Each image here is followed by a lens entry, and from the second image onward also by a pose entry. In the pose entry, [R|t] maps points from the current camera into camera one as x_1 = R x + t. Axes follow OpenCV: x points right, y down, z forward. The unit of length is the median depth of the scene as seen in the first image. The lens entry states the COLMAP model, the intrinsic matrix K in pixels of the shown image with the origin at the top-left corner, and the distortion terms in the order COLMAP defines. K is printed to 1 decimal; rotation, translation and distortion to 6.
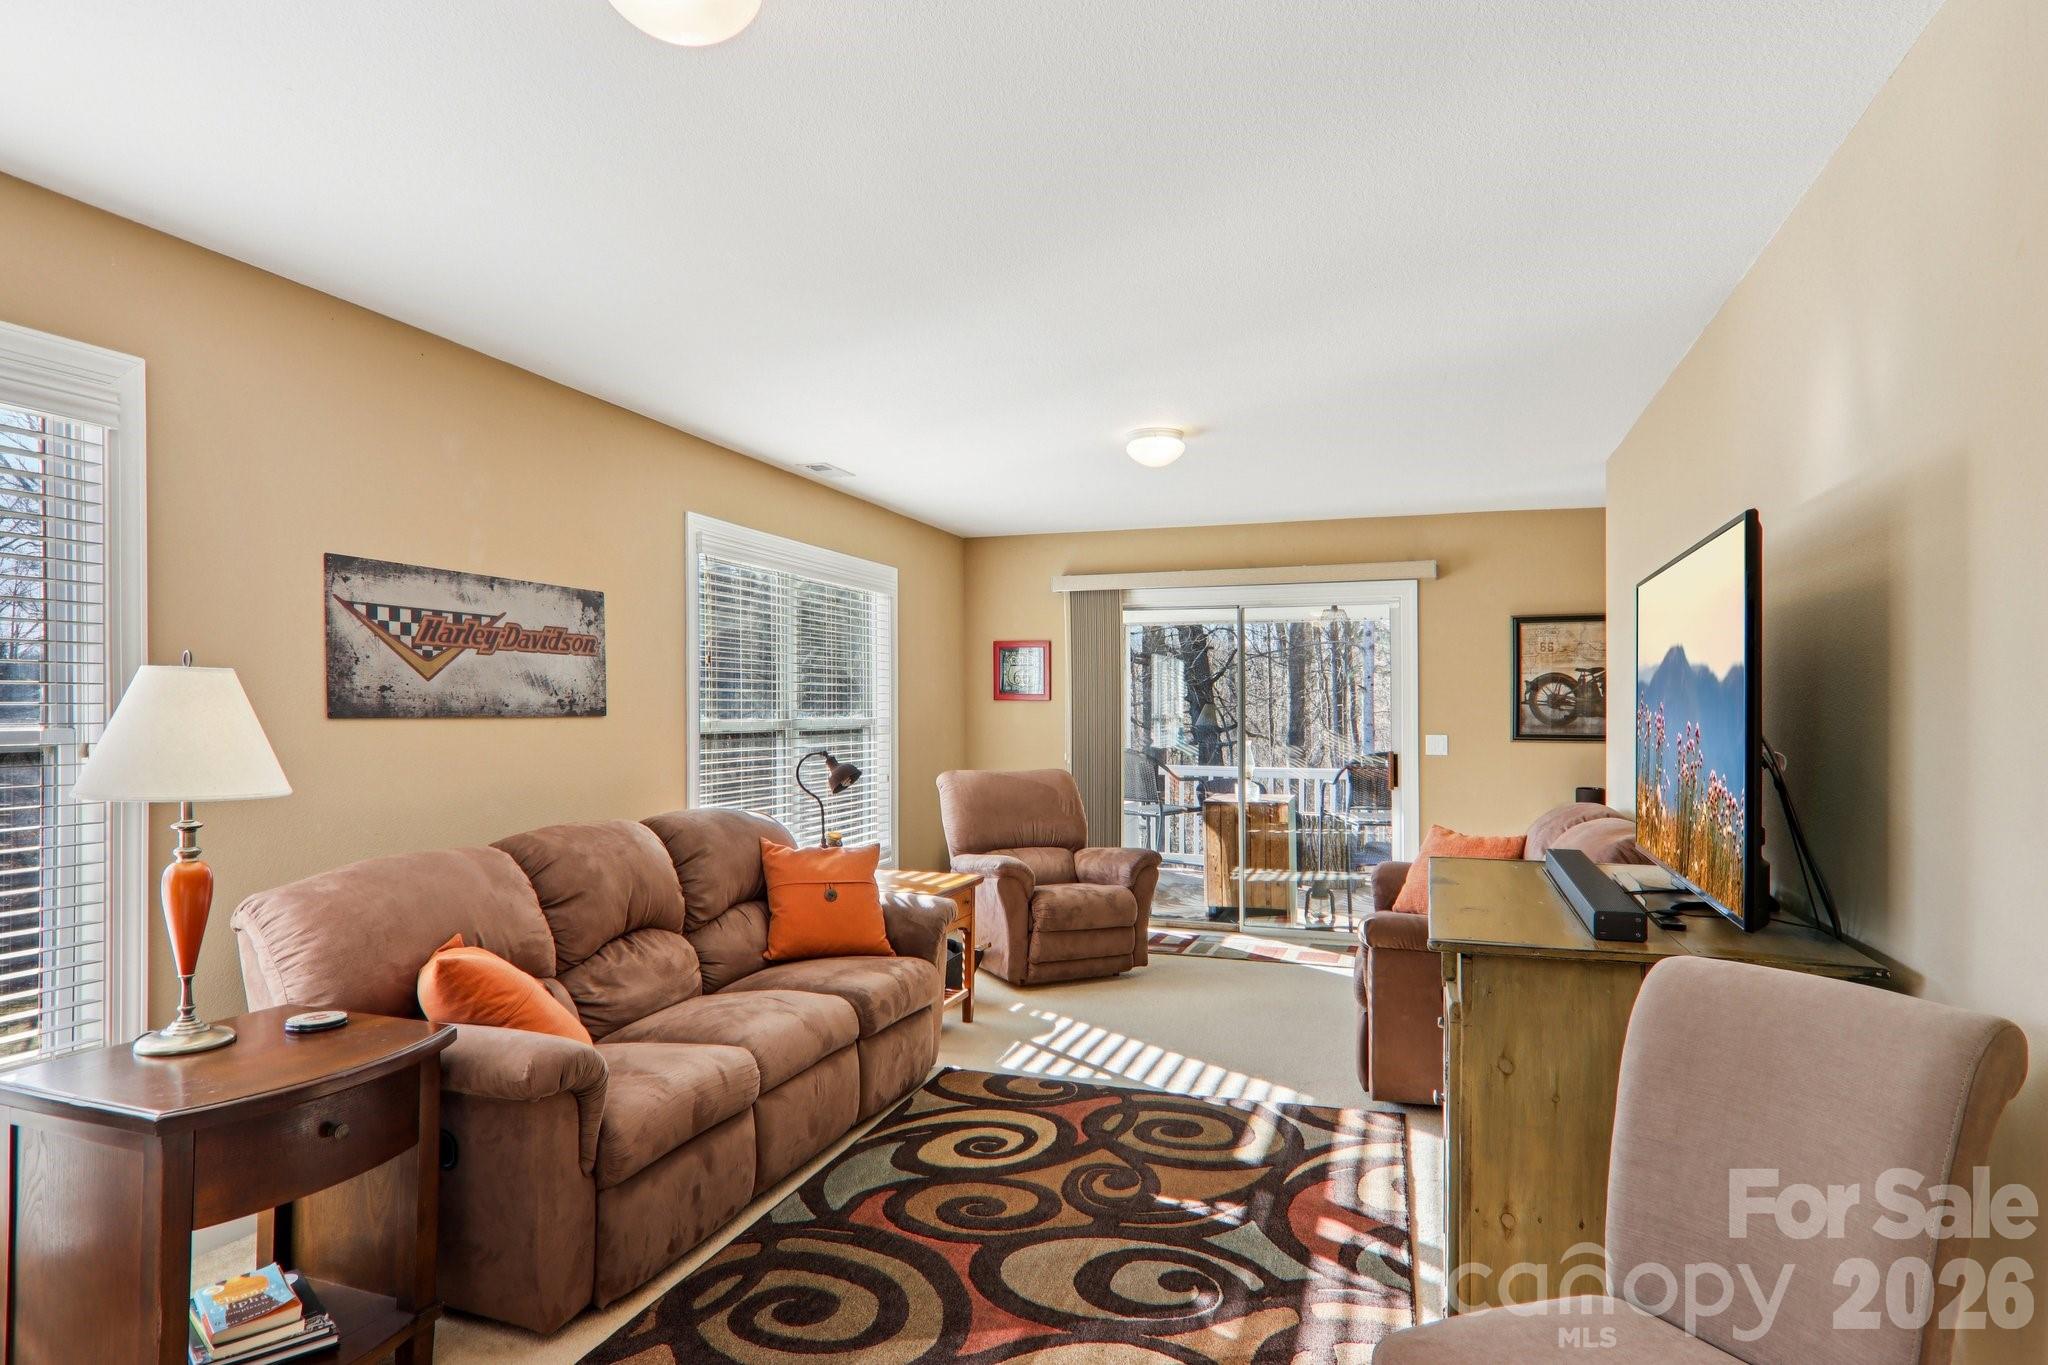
lens RADIAL K [[1164.7, 0, 1016.7], [0, 1164.7, 717.3], [0, 0, 1]] dist [0.000563, -0.013175]
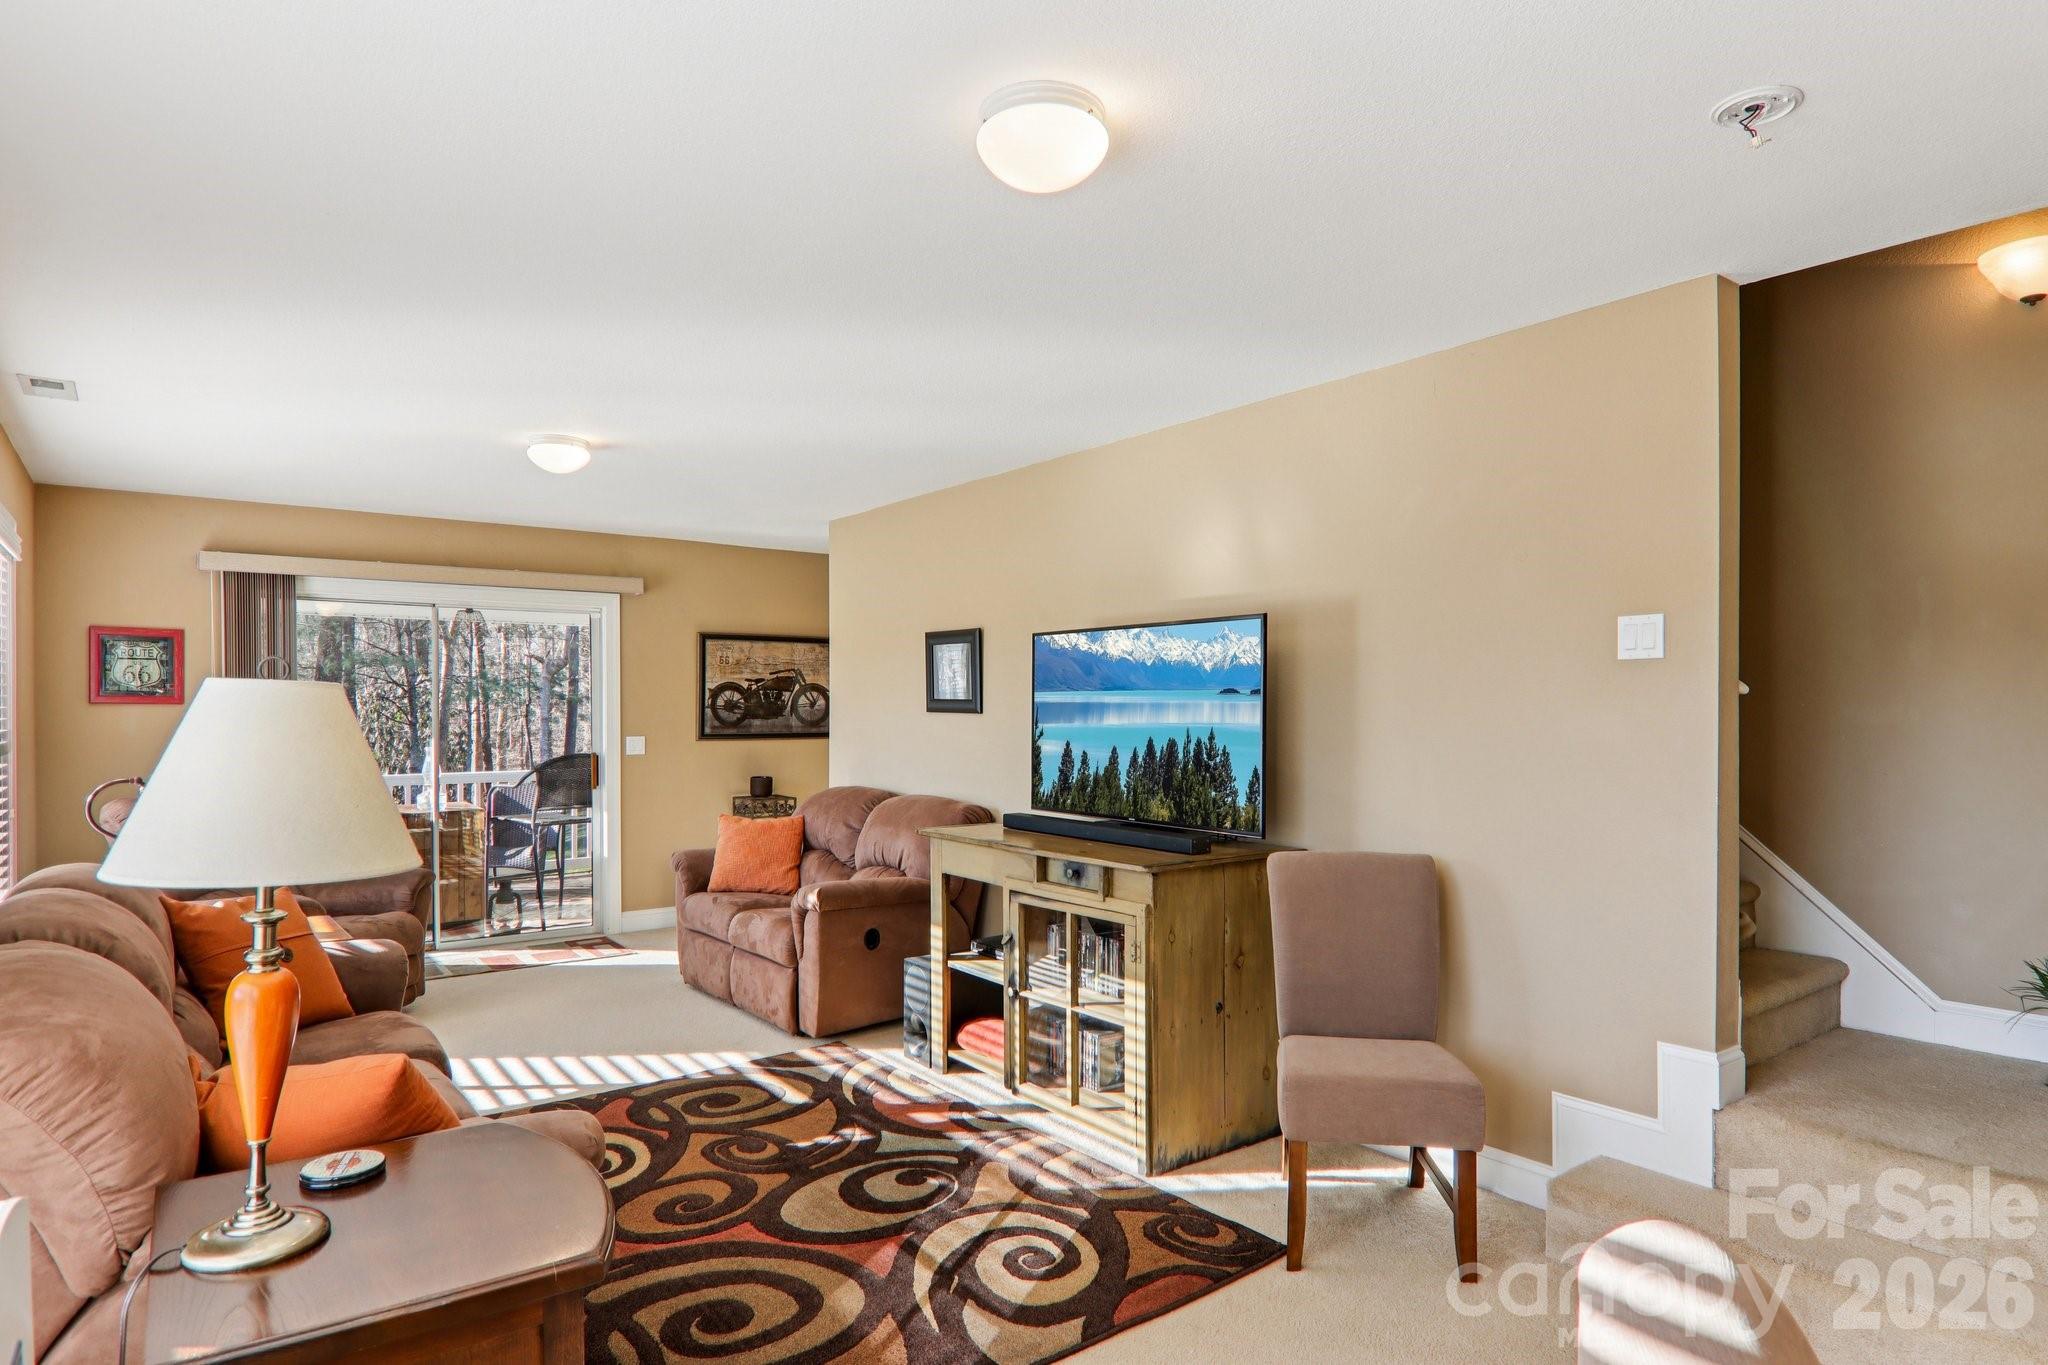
lens RADIAL K [[1164.7, 0, 1016.7], [0, 1164.7, 717.3], [0, 0, 1]] dist [0.000563, -0.013175]
pose [[0.554406, -0.010074, 0.832185, -0.603505], [0.006909, 0.999948, 0.007502, -0.014697], [-0.832218, 0.001590, 0.554447, 0.152103]]
